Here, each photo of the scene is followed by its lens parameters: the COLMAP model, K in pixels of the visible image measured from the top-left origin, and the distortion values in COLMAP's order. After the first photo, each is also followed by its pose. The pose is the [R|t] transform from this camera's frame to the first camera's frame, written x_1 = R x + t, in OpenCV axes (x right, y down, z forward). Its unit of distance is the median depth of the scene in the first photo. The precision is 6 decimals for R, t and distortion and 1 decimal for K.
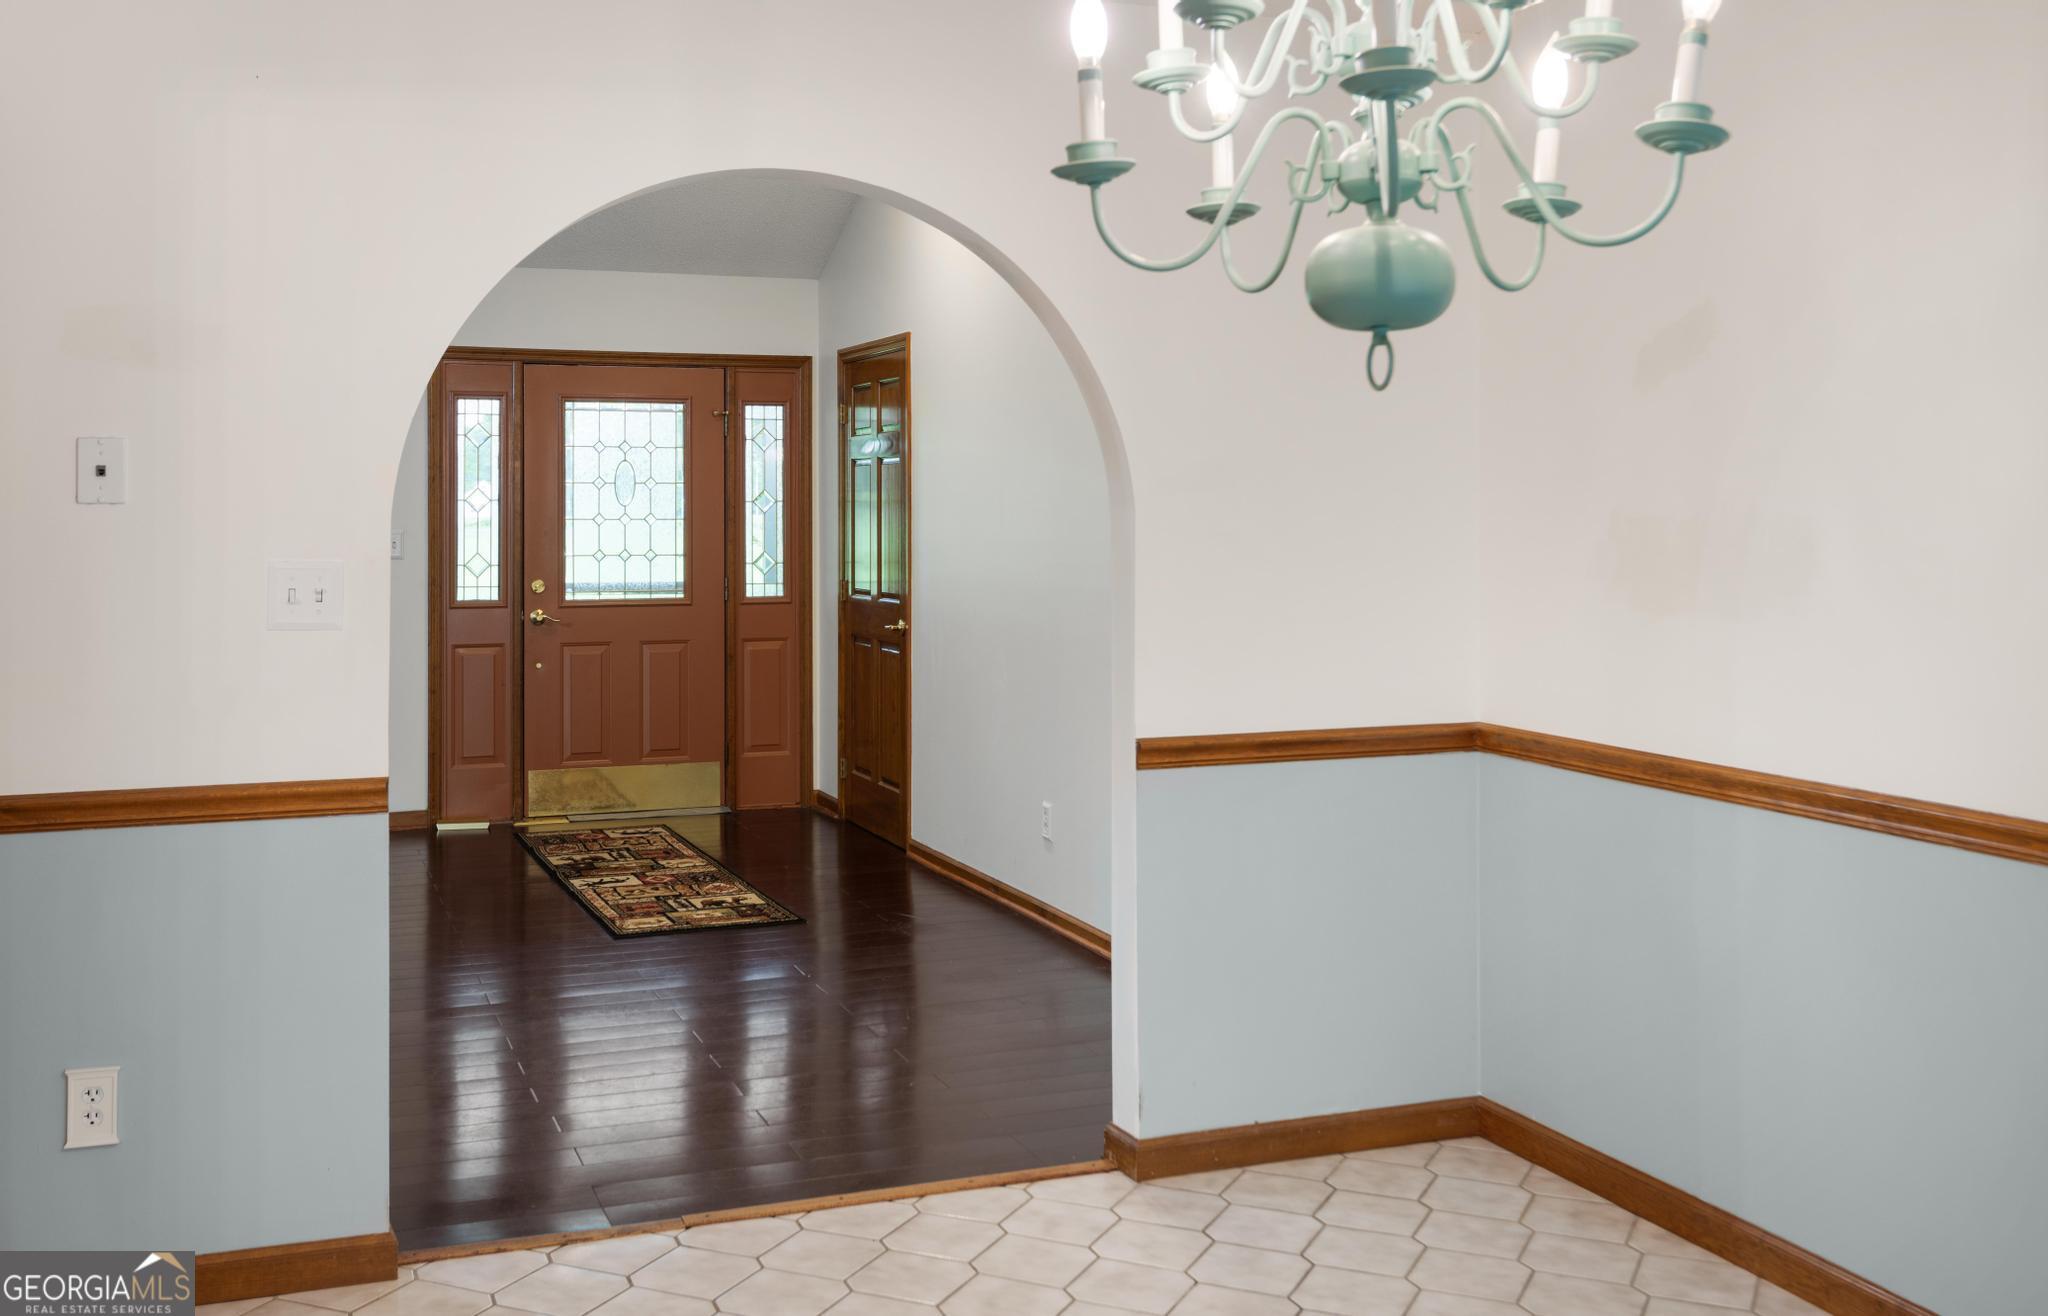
lens RADIAL K [[2000.3, 0, 942.5], [0, 2000.3, 488.7], [0, 0, 1]] dist [0.019113, 0.000000]
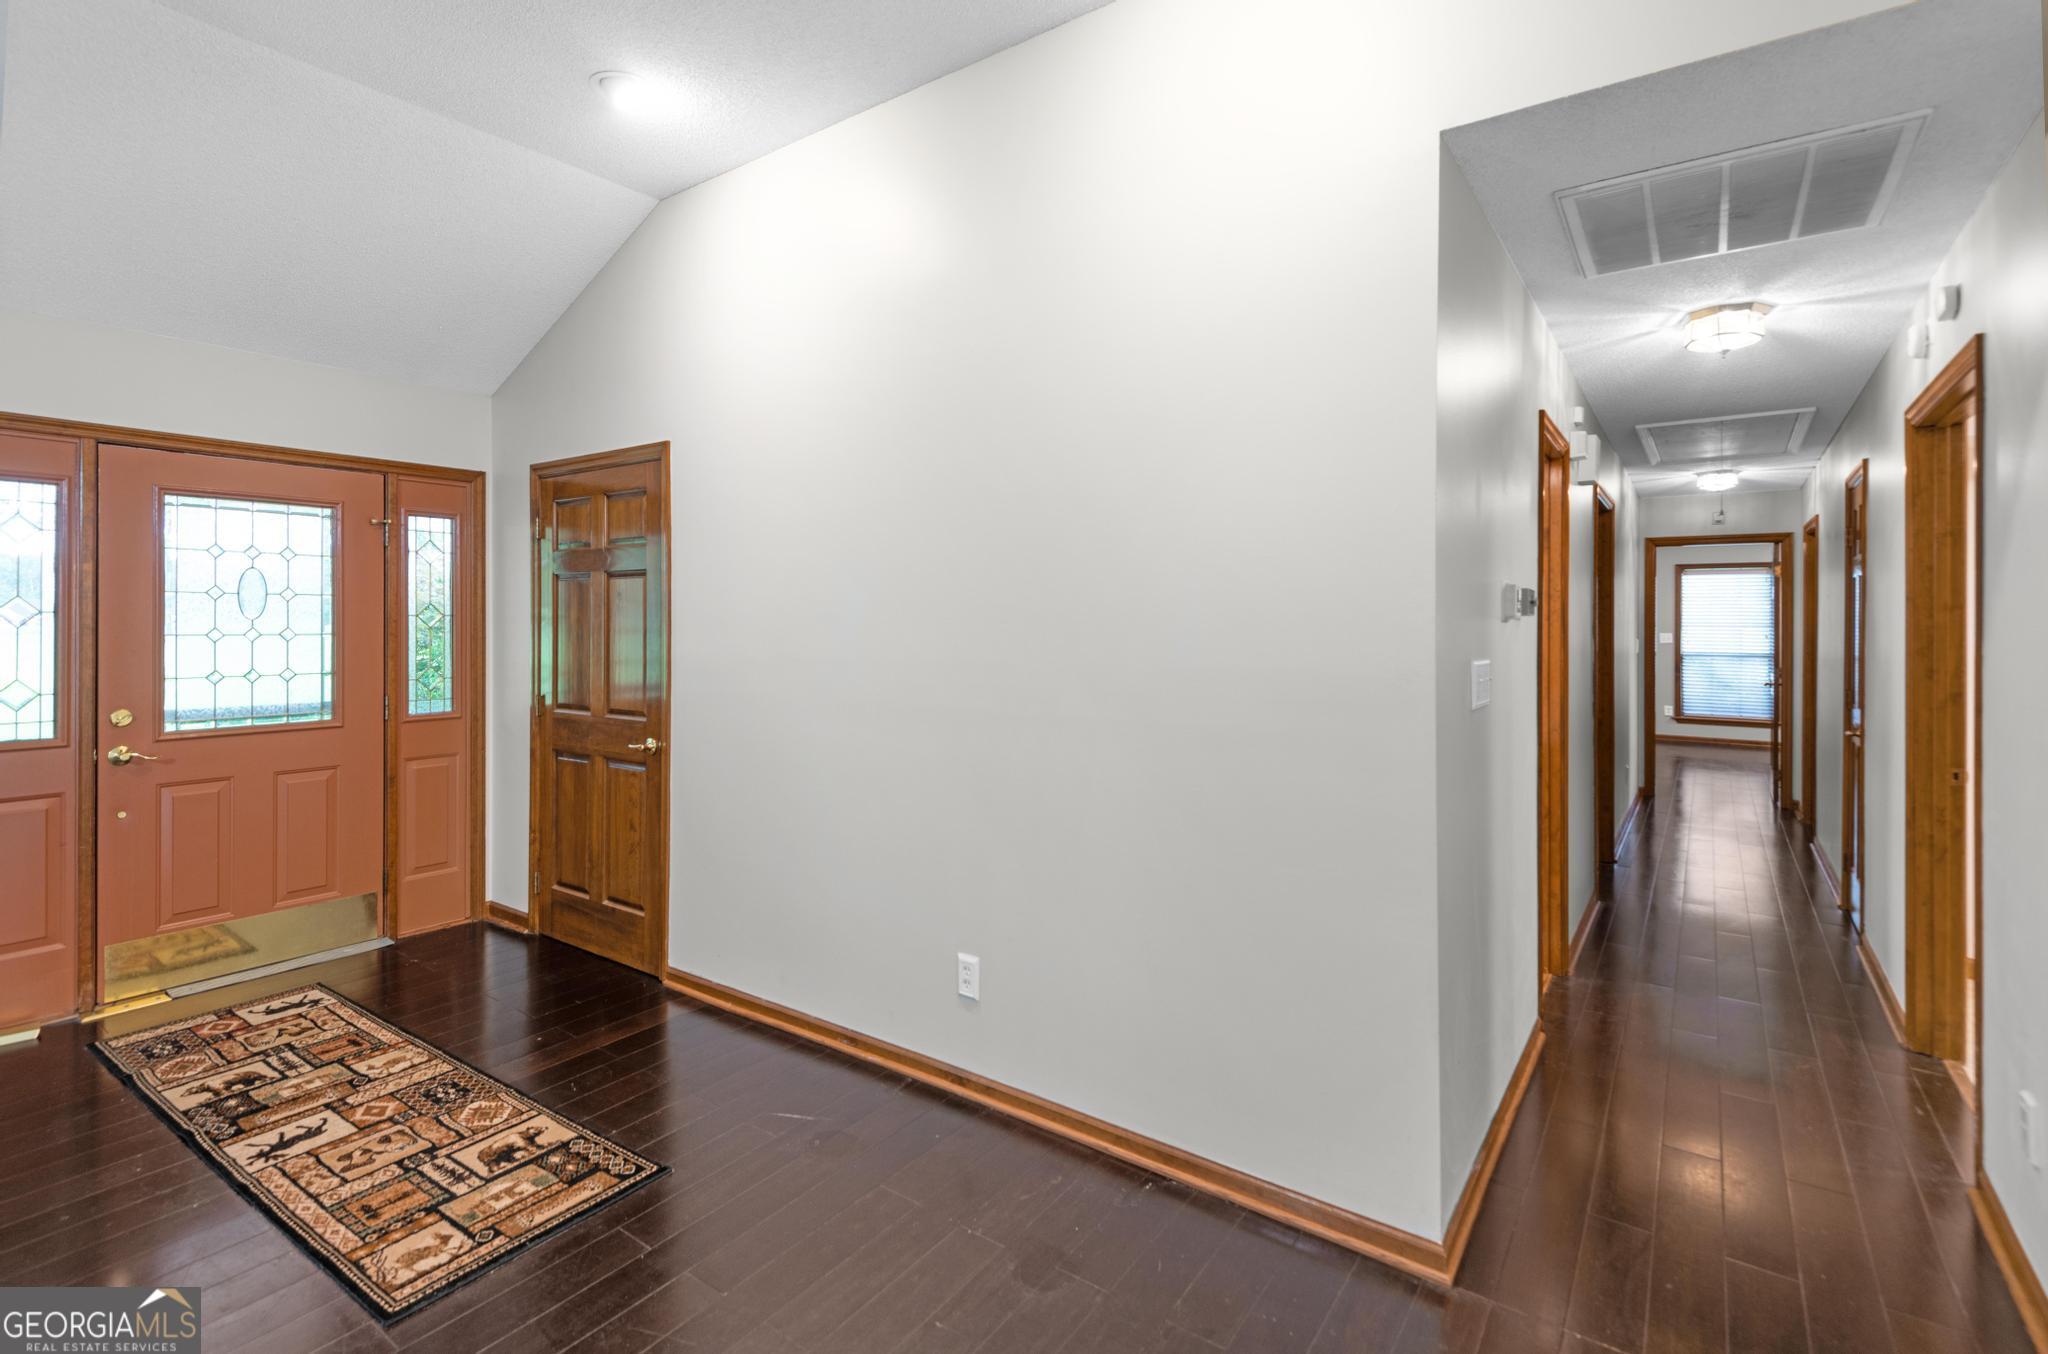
lens RADIAL K [[952.8, 0, 1011.6], [0, 952.8, 618.0], [0, 0, 1]] dist [0.021169, -0.009119]
pose [[0.822486, 0.004845, 0.568765, -0.125692], [-0.008209, 0.999961, 0.003352, 0.003741], [-0.568726, -0.007426, 0.822493, 0.465671]]
